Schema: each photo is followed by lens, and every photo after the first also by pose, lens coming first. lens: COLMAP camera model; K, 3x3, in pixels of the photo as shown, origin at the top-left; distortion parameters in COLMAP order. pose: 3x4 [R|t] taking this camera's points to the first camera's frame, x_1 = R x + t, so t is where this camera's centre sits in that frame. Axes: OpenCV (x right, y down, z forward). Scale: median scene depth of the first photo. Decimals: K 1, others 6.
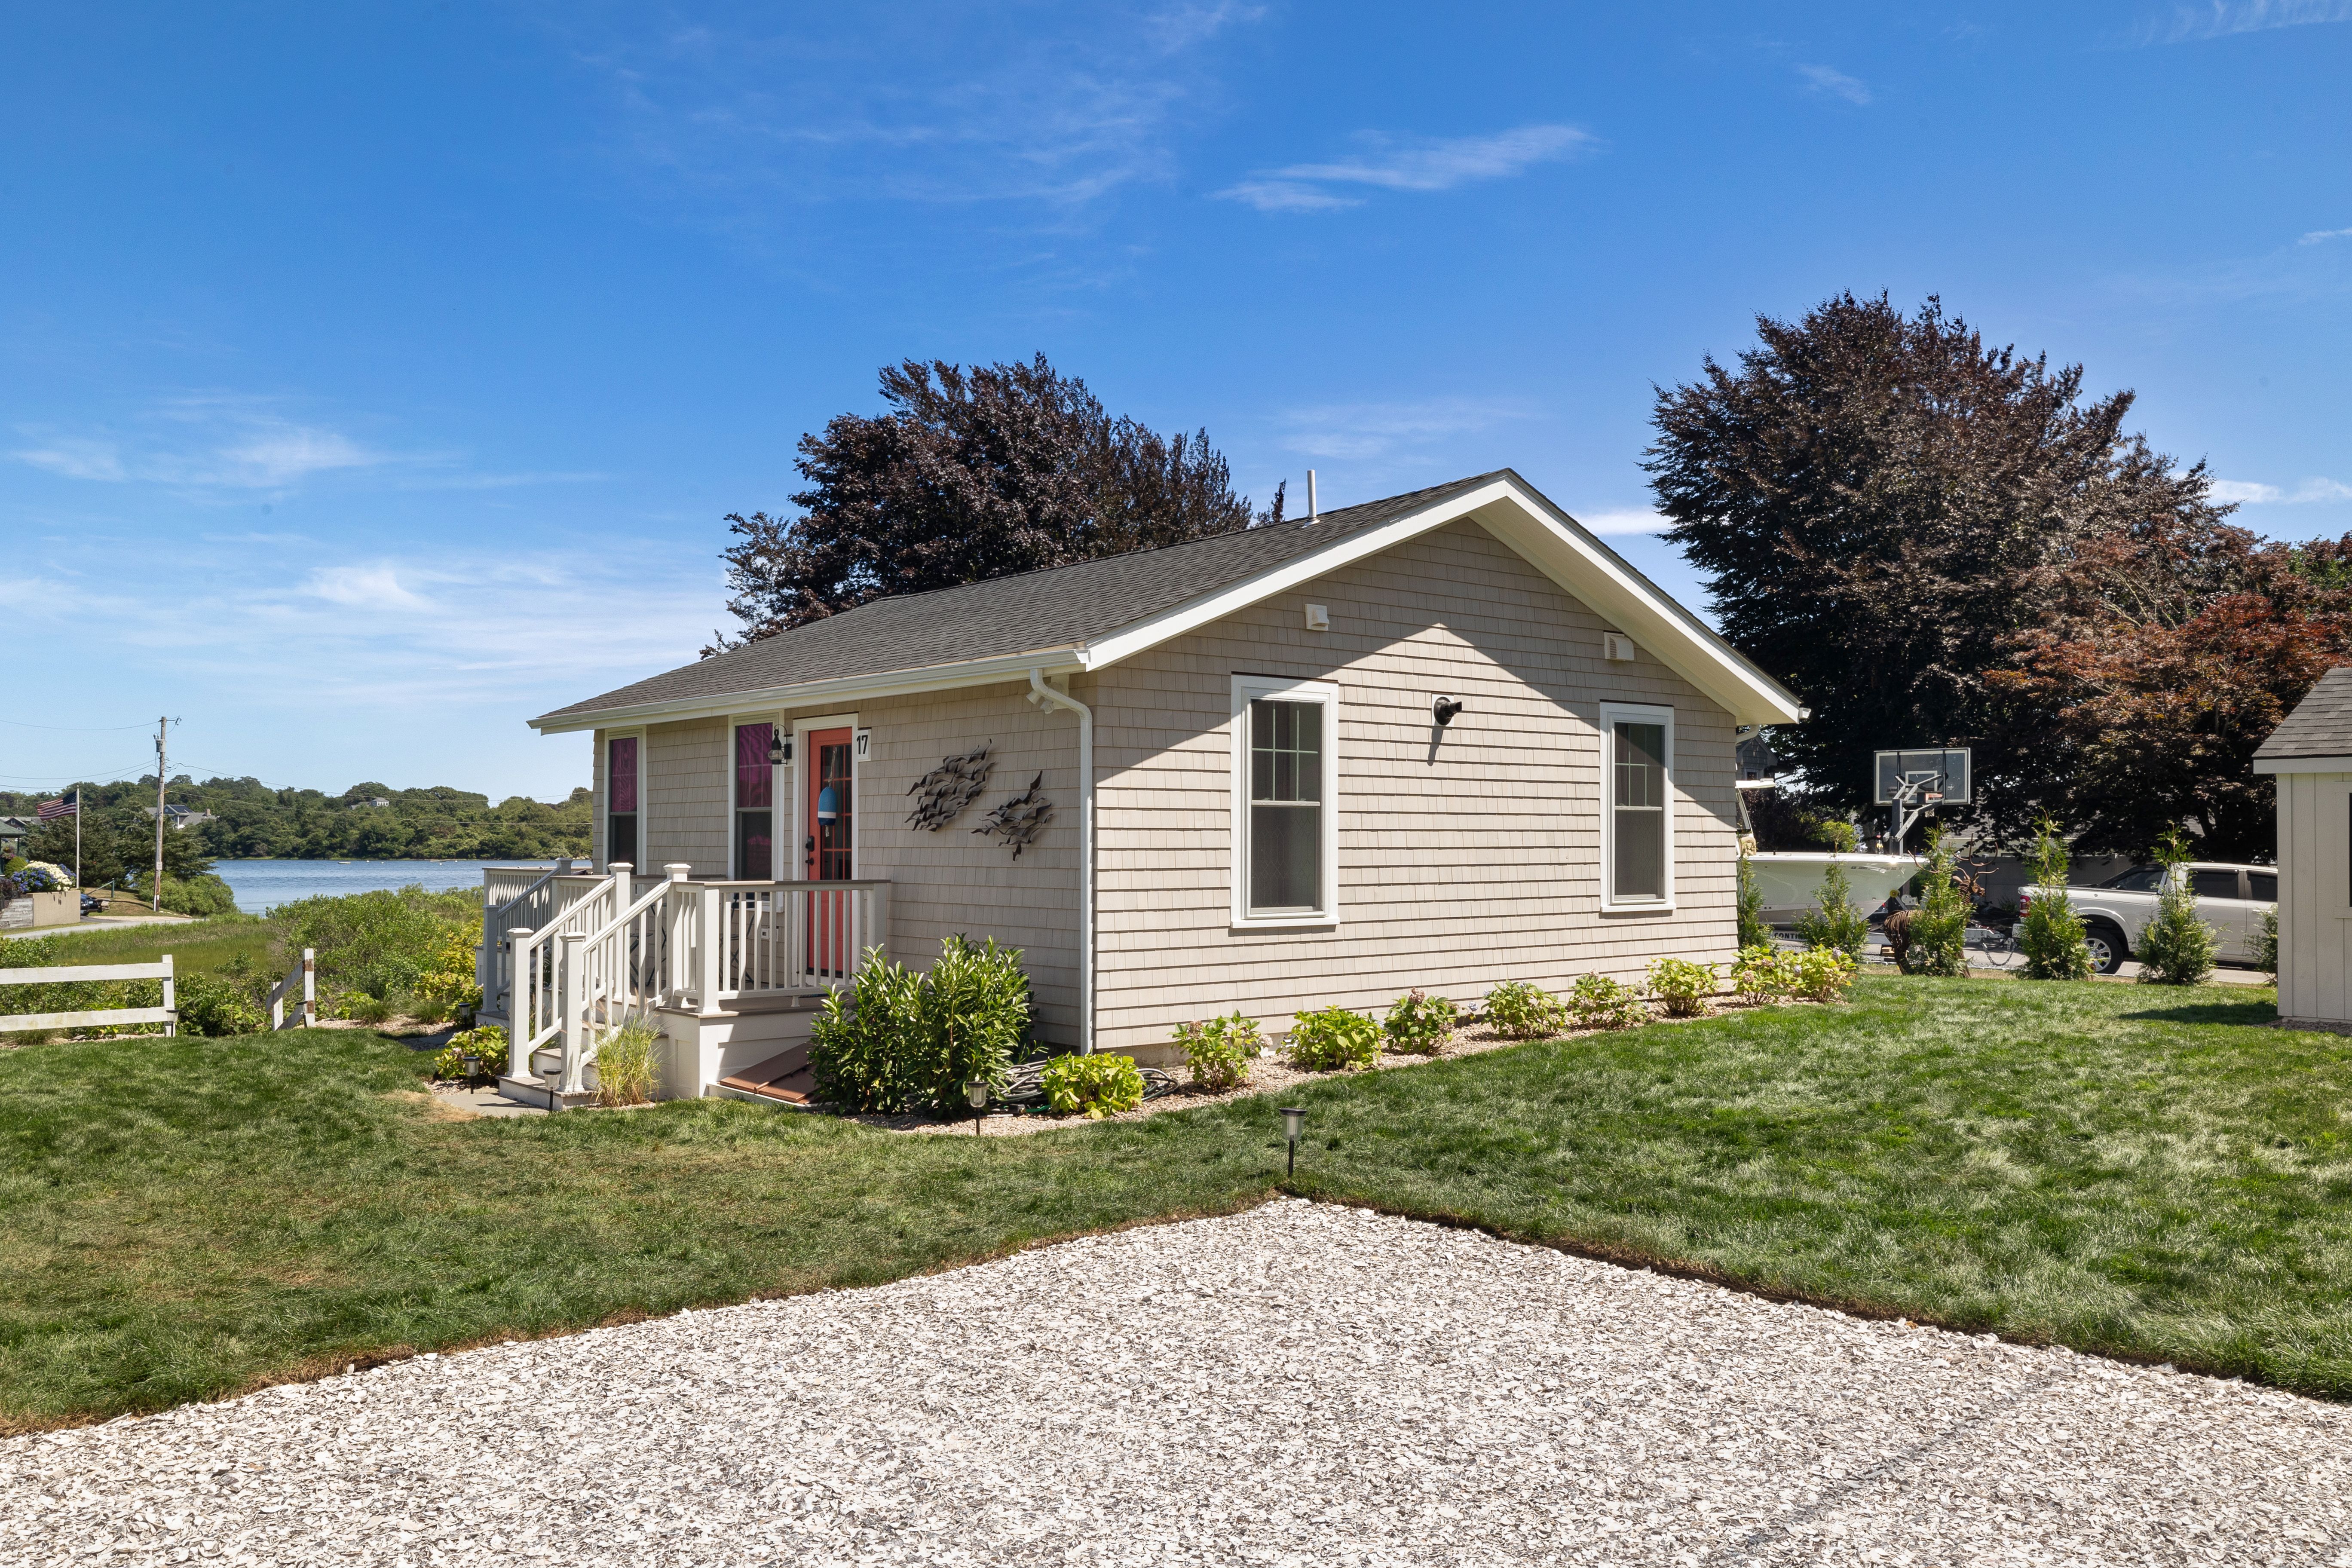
lens RADIAL K [[1880.5, 0, 1176.0], [0, 1880.5, 784.0], [0, 0, 1]] dist [0.011609, 0.004369]
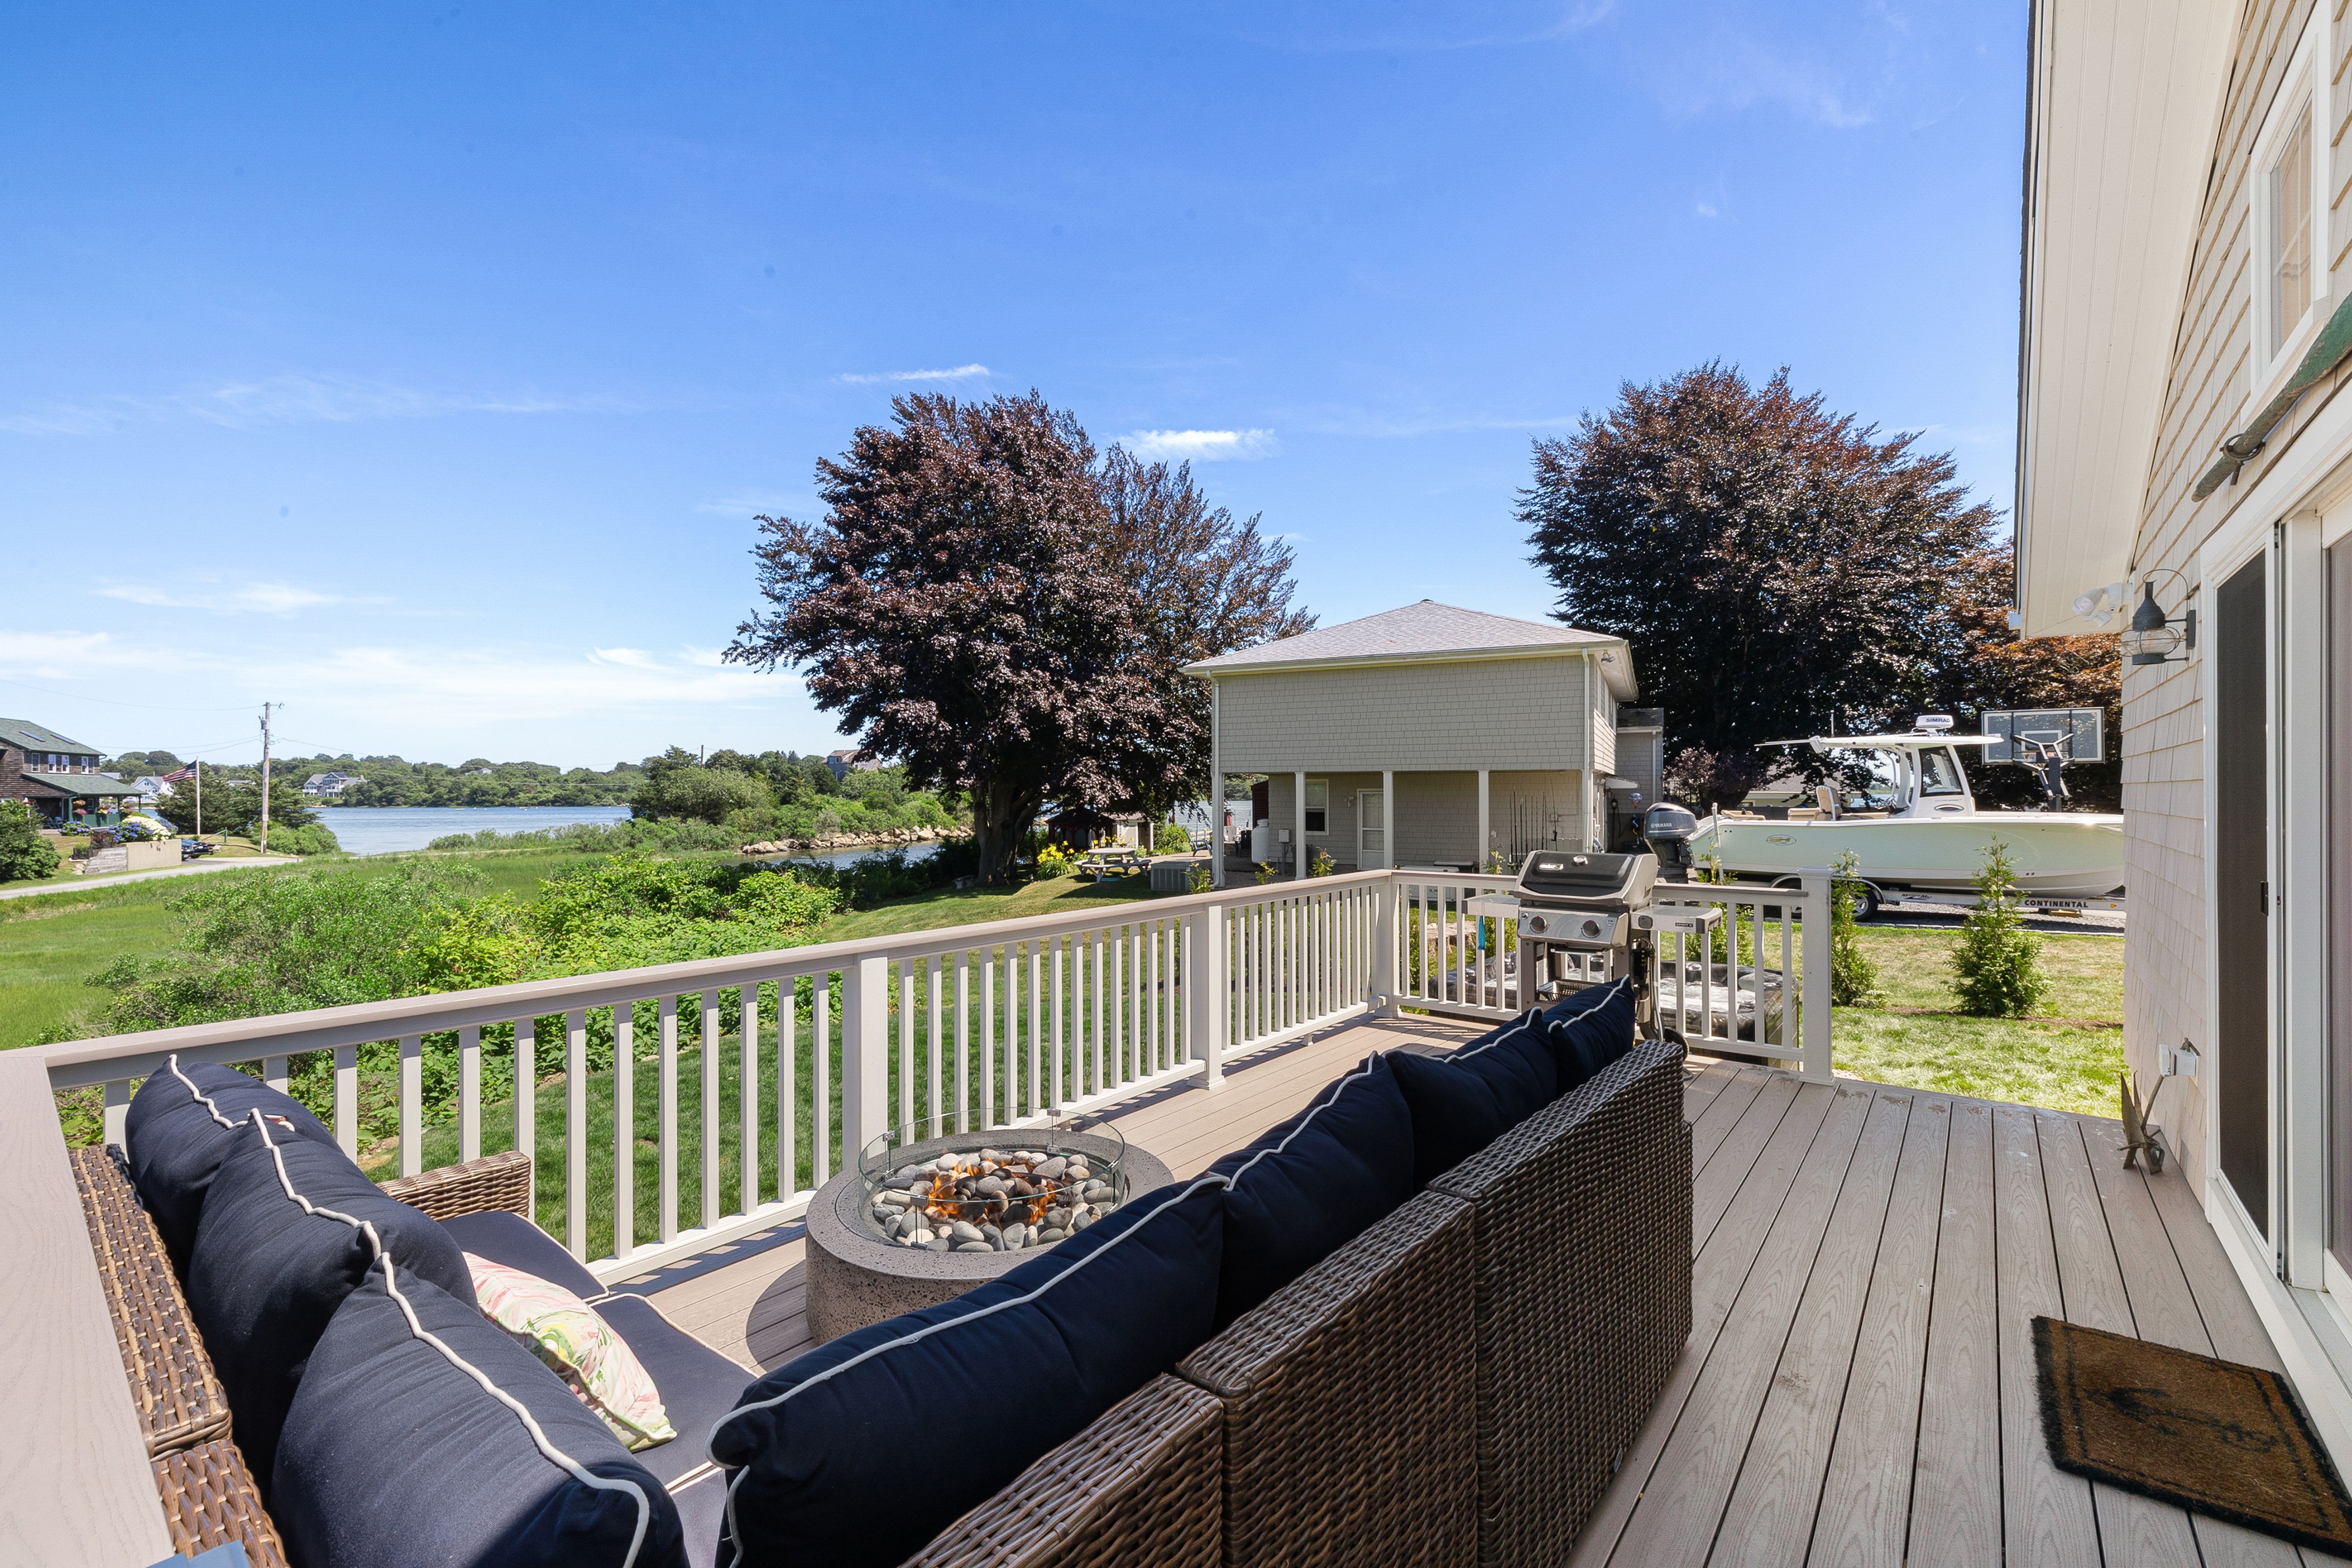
lens RADIAL K [[991.9, 0, 1184.1], [0, 991.9, 797.8], [0, 0, 1]] dist [-0.000773, 0.000335]
pose [[0.978269, -0.005097, 0.207278, -0.110688], [-0.002310, 0.999368, 0.035477, 0.007236], [-0.207328, -0.035184, 0.977639, 0.352145]]
